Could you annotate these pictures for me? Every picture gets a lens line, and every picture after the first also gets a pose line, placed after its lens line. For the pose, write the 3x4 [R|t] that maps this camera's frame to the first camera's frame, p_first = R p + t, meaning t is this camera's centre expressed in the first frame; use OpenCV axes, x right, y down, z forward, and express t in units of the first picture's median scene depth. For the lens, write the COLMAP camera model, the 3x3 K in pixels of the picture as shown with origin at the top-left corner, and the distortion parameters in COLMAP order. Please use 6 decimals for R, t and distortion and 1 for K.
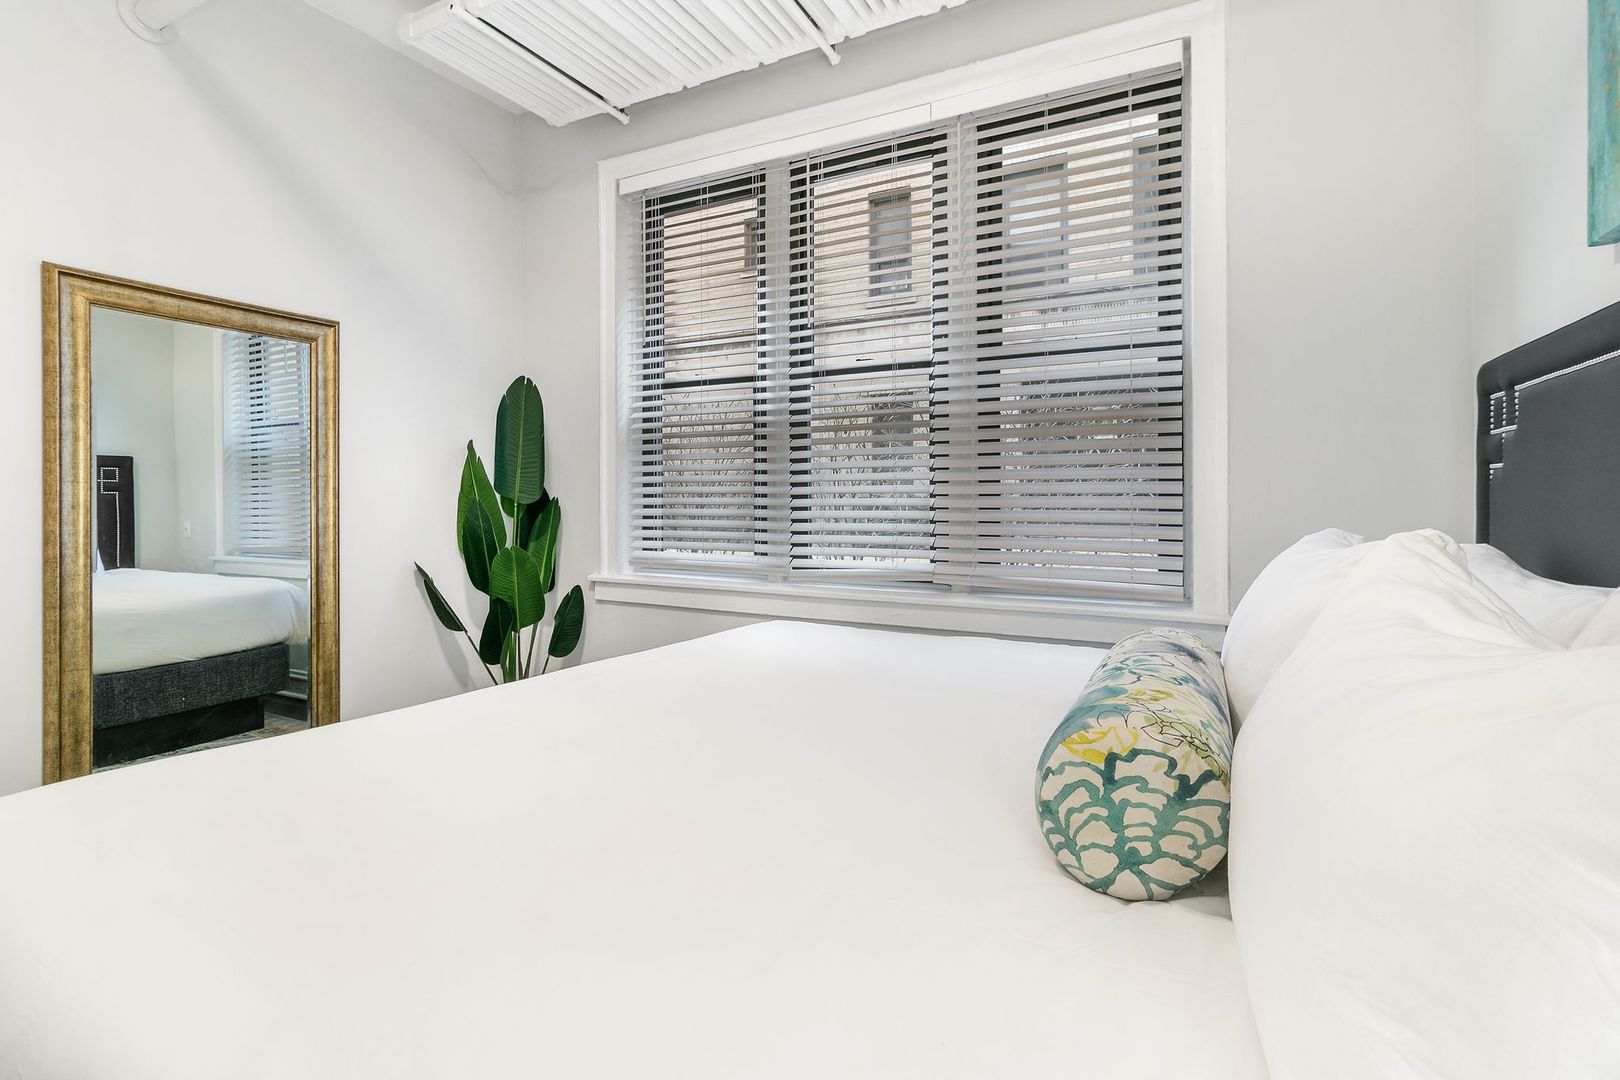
lens RADIAL K [[763.8, 0, 810.5], [0, 763.8, 514.9], [0, 0, 1]] dist [0.002859, 0.001167]
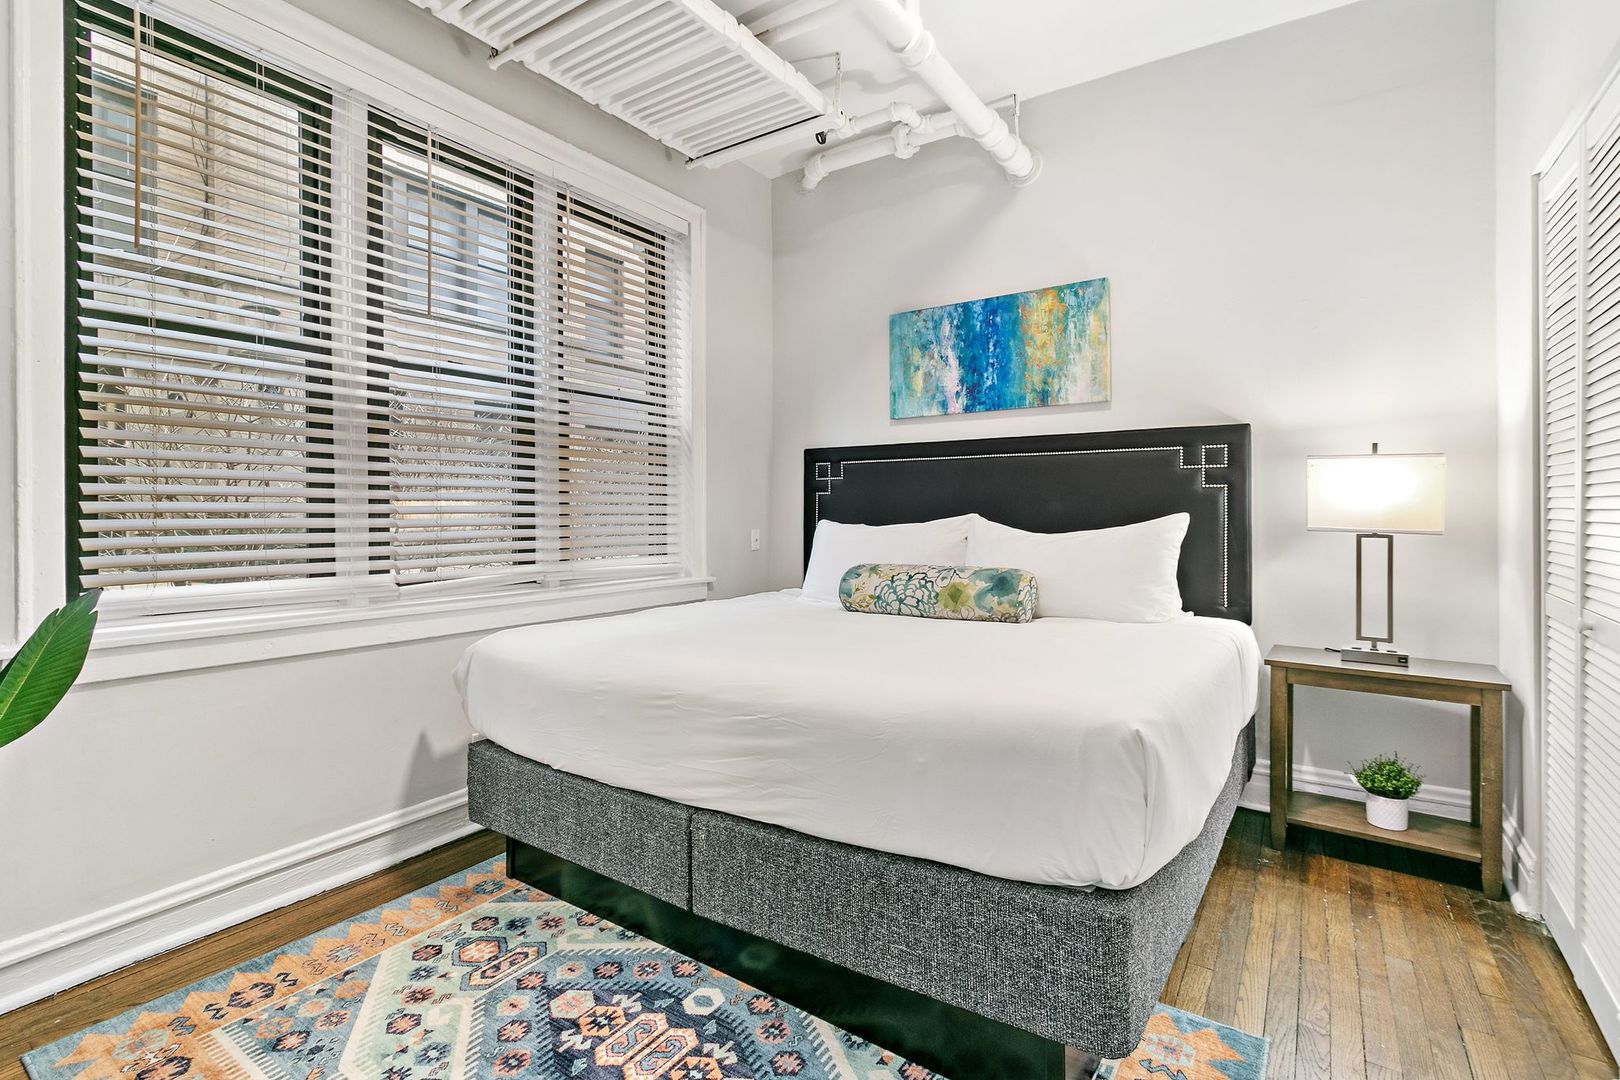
lens RADIAL K [[763.8, 0, 810.5], [0, 763.8, 514.9], [0, 0, 1]] dist [0.002859, 0.001167]
pose [[0.109784, -0.006383, 0.993935, -0.790594], [0.009825, 0.999937, 0.005336, -0.009521], [-0.993907, 0.009180, 0.109840, 0.417815]]
